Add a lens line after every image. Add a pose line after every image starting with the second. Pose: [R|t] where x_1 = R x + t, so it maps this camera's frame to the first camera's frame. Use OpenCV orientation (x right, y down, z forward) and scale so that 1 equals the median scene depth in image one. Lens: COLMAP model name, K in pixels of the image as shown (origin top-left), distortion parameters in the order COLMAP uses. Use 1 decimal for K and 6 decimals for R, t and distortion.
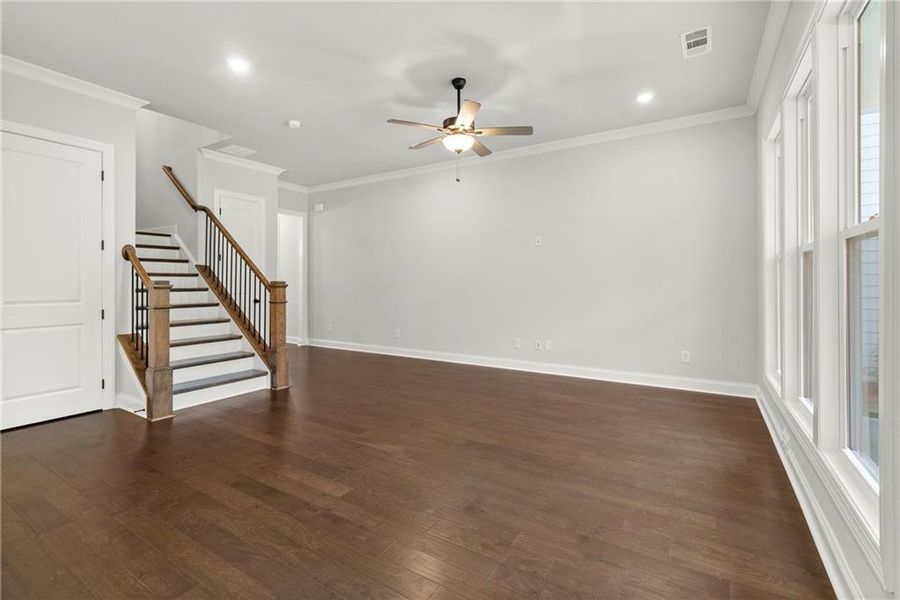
lens RADIAL K [[410.9, 0, 445.6], [0, 410.9, 282.3], [0, 0, 1]] dist [-0.001489, 0.000004]
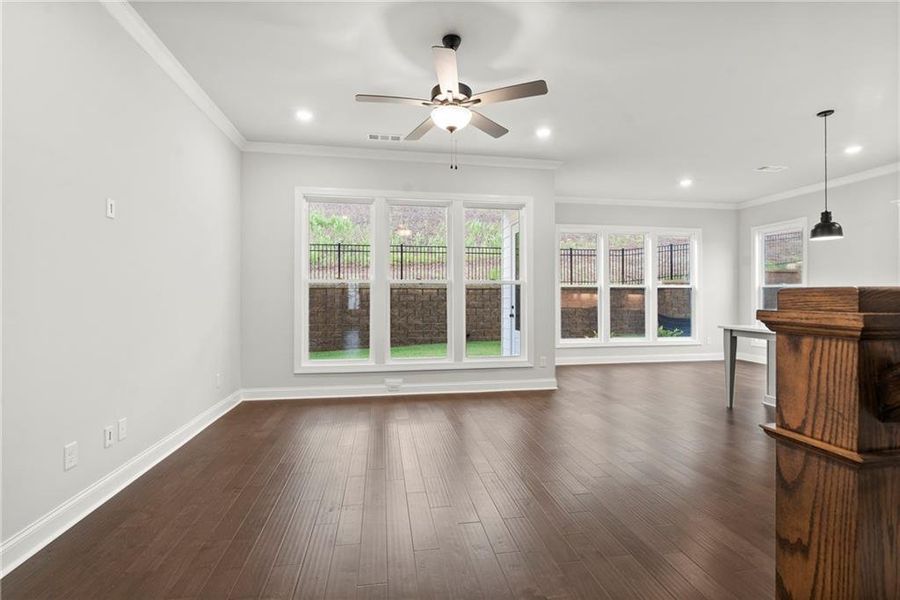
lens RADIAL K [[405.2, 0, 450.4], [0, 405.2, 294.8], [0, 0, 1]] dist [-0.004172, -0.000408]
pose [[-0.668106, 0.005973, 0.744042, -0.422177], [0.000001, 0.999968, -0.008026, -0.000614], [-0.744066, -0.005362, -0.668084, 1.201678]]
